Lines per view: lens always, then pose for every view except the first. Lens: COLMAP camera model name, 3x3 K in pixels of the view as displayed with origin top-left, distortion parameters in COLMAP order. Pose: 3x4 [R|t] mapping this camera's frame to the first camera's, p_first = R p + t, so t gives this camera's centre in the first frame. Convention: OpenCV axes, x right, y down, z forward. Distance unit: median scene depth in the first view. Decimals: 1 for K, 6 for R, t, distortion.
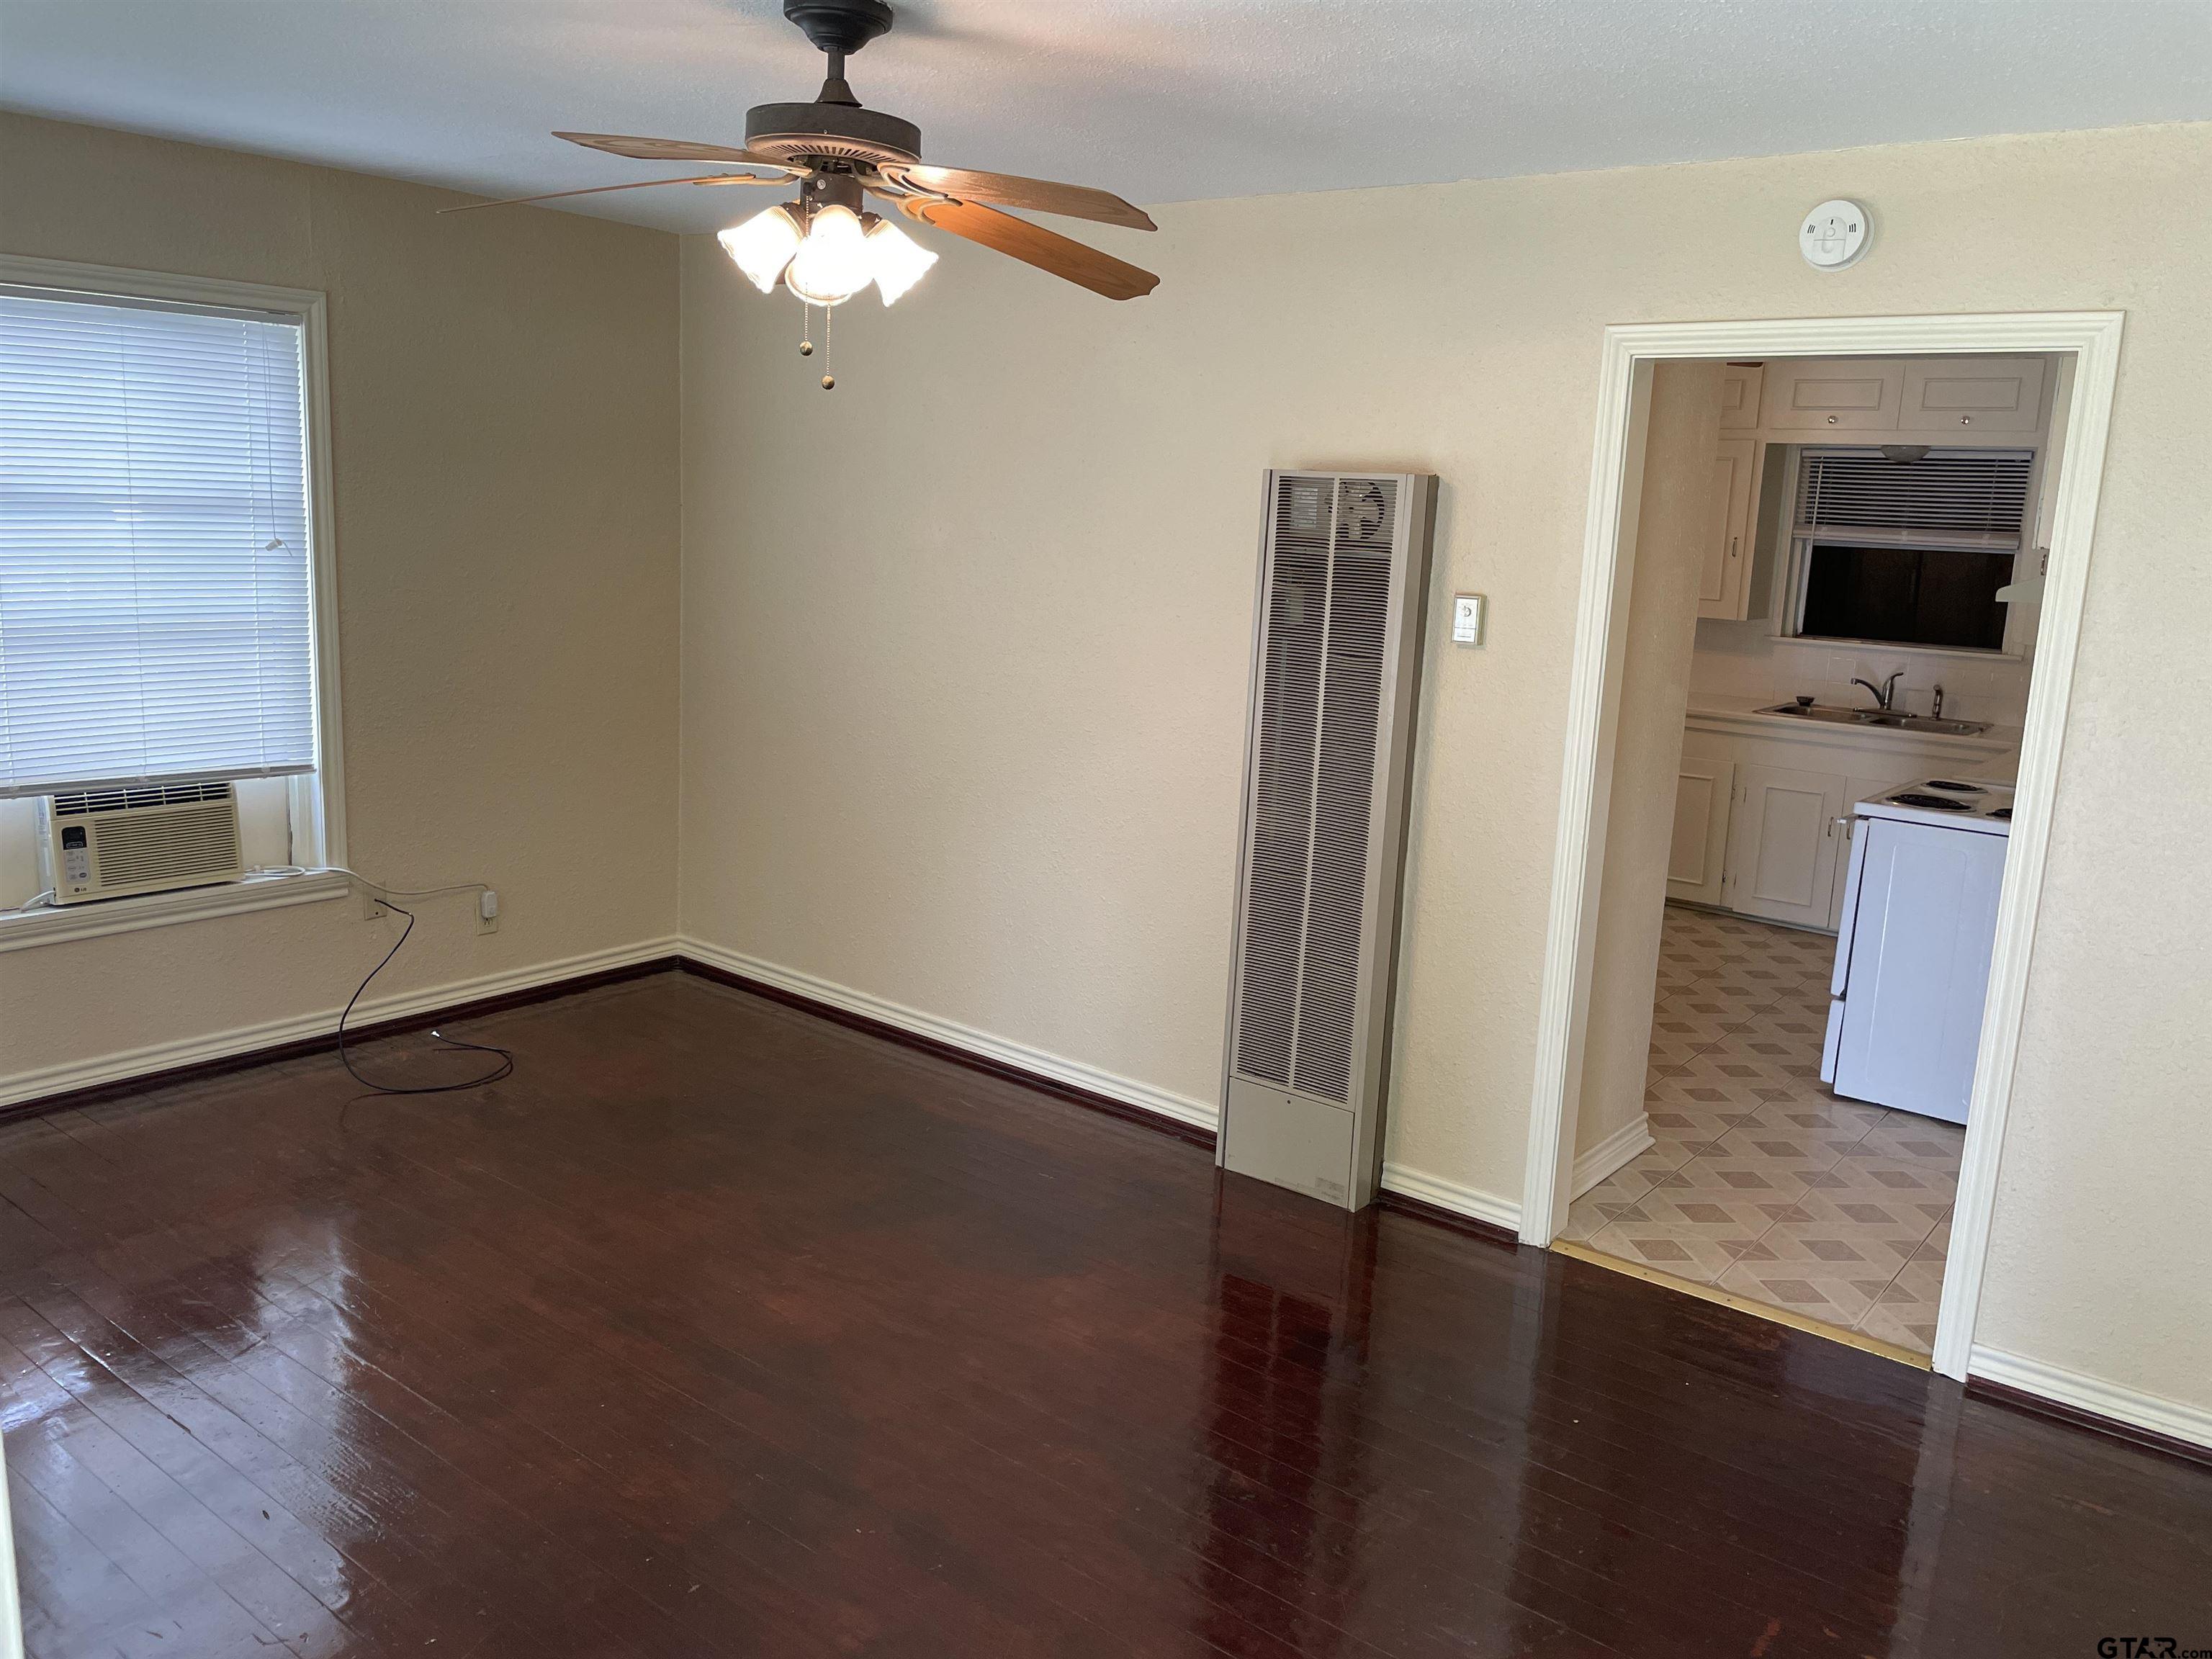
lens RADIAL K [[1697.7, 0, 1105.7], [0, 1697.7, 819.1], [0, 0, 1]] dist [0.072344, -0.096738]
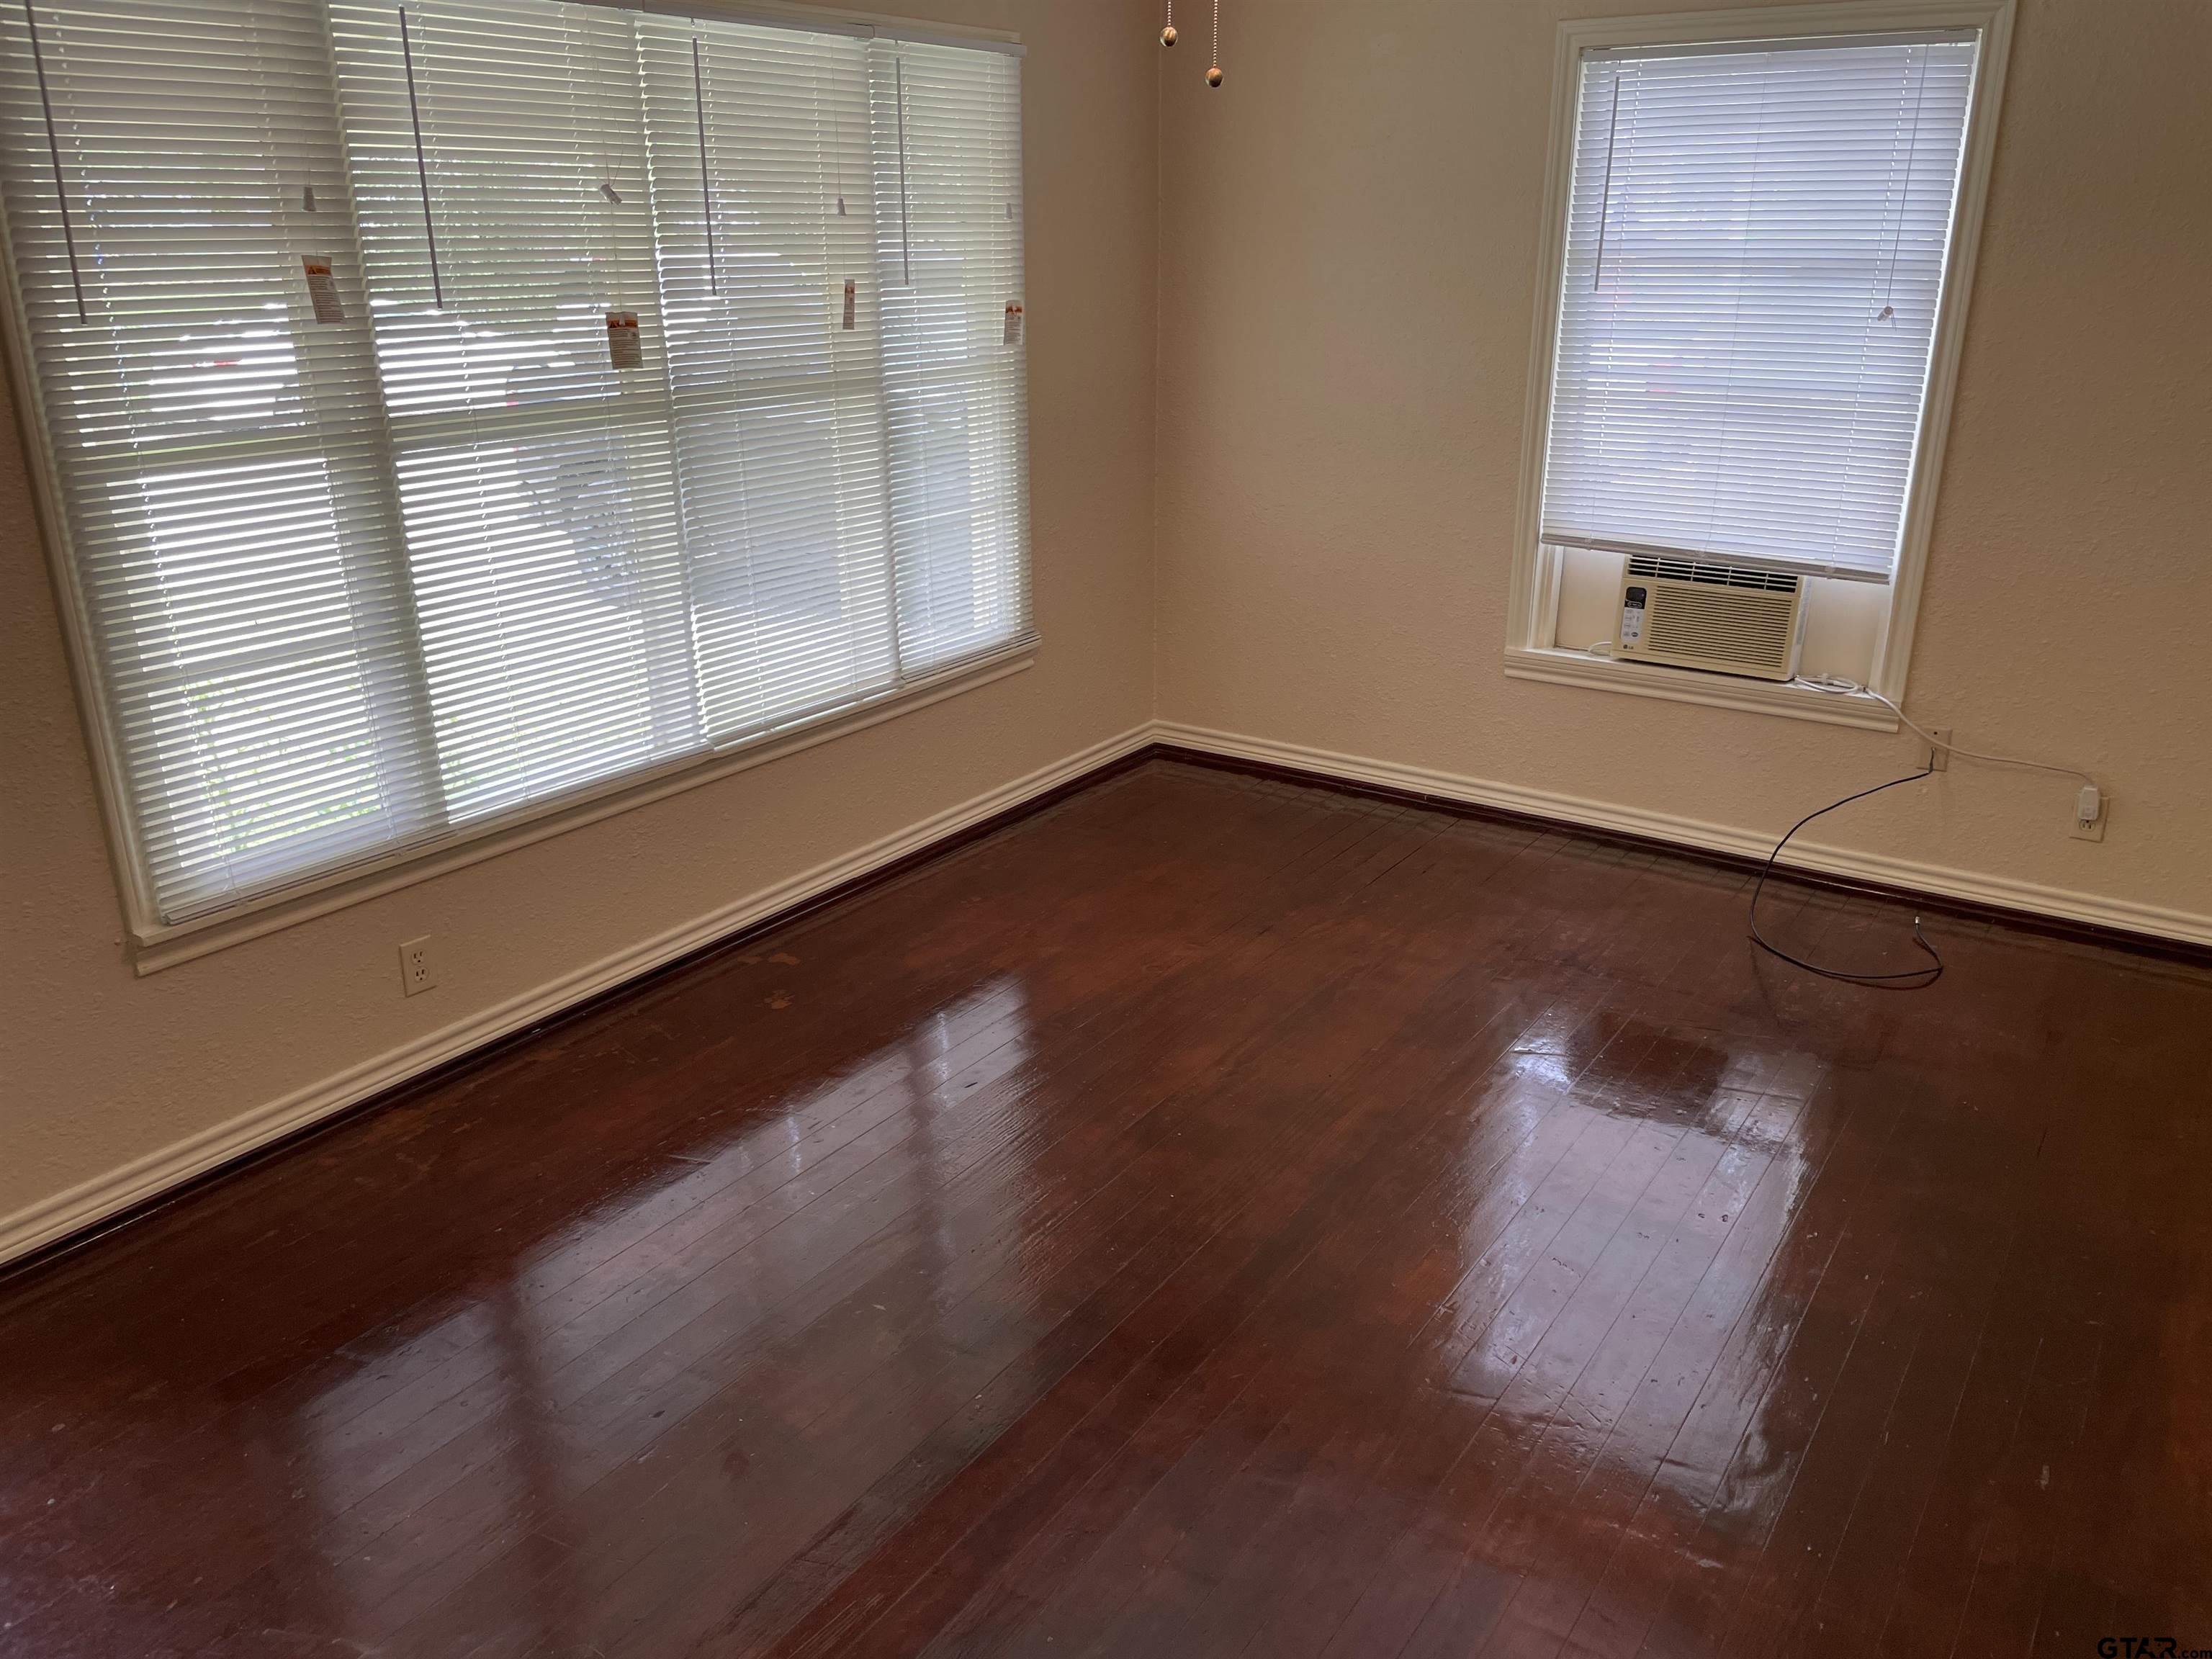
lens RADIAL K [[1697.7, 0, 1105.7], [0, 1697.7, 819.1], [0, 0, 1]] dist [0.072344, -0.096738]
pose [[0.058458, 0.282903, -0.957365, 0.406016], [-0.184919, 0.945478, 0.268099, -0.077852], [0.981014, 0.161362, 0.107584, 0.555398]]
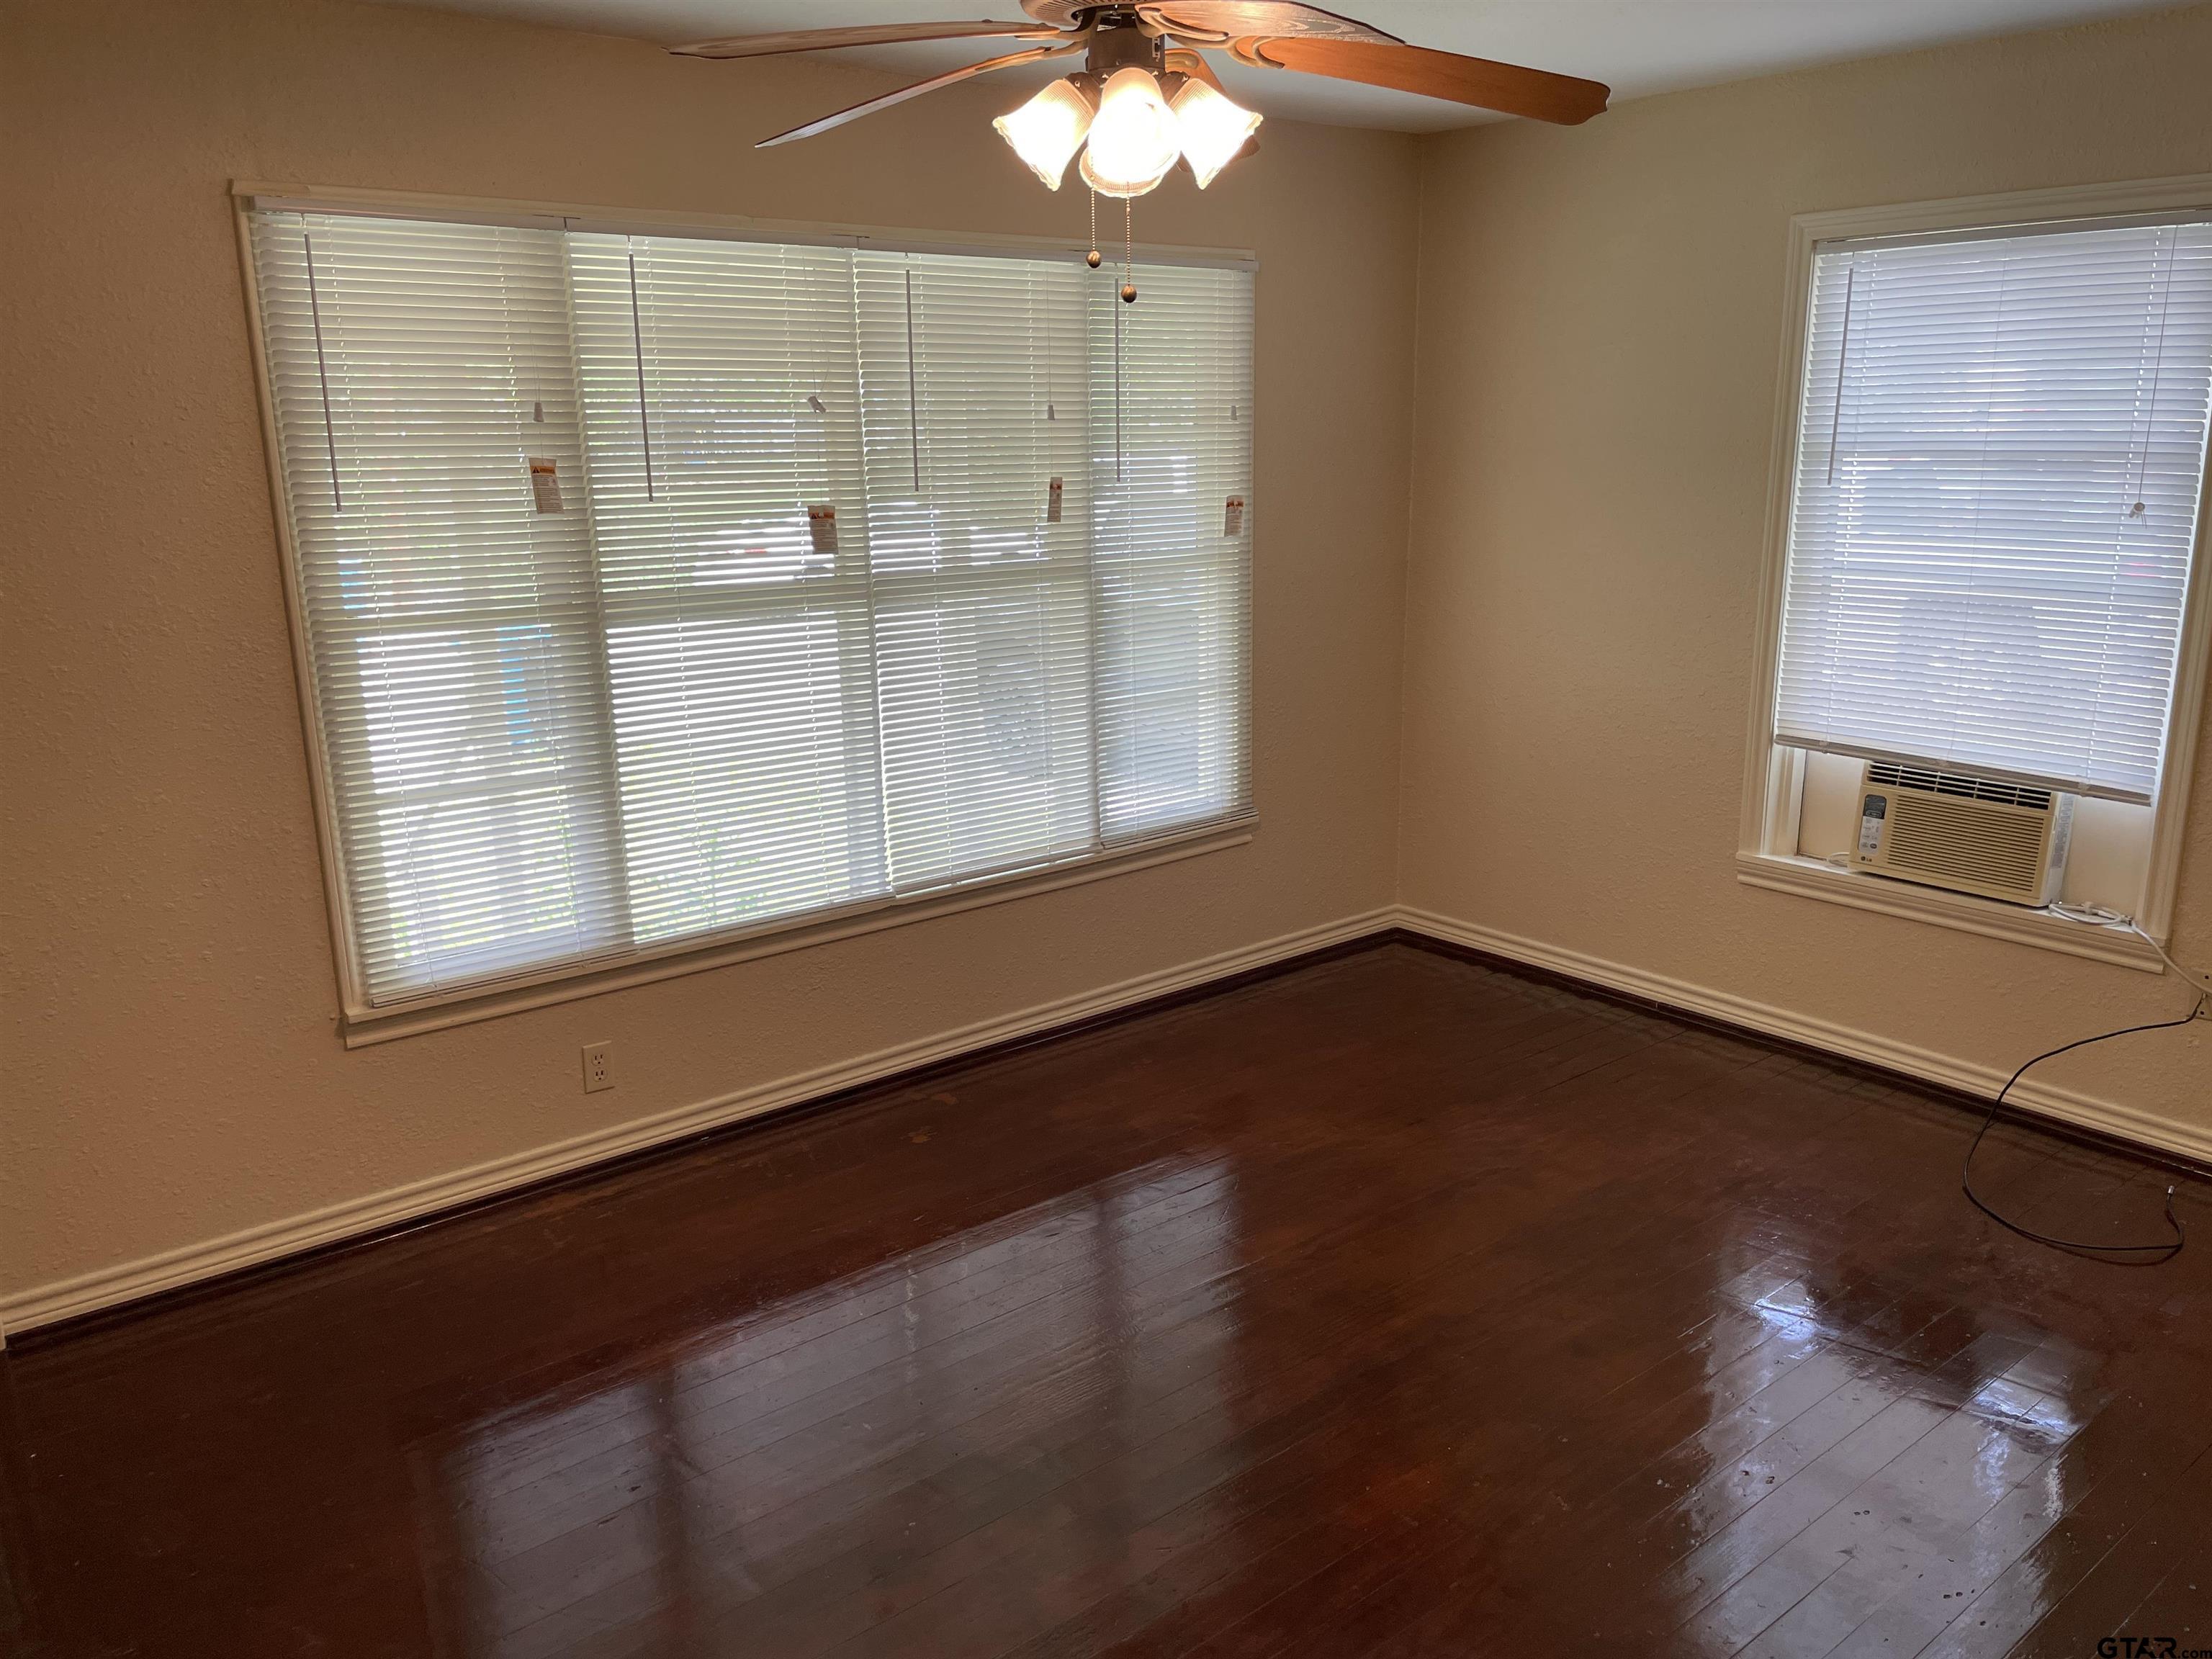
lens RADIAL K [[1683.3, 0, 1107.7], [0, 1683.3, 841.0], [0, 0, 1]] dist [0.097030, -0.136178]
pose [[-0.233500, 0.187111, -0.954184, 0.414085], [-0.183690, 0.955153, 0.232252, -0.110179], [0.954849, 0.229505, -0.188658, 0.727380]]
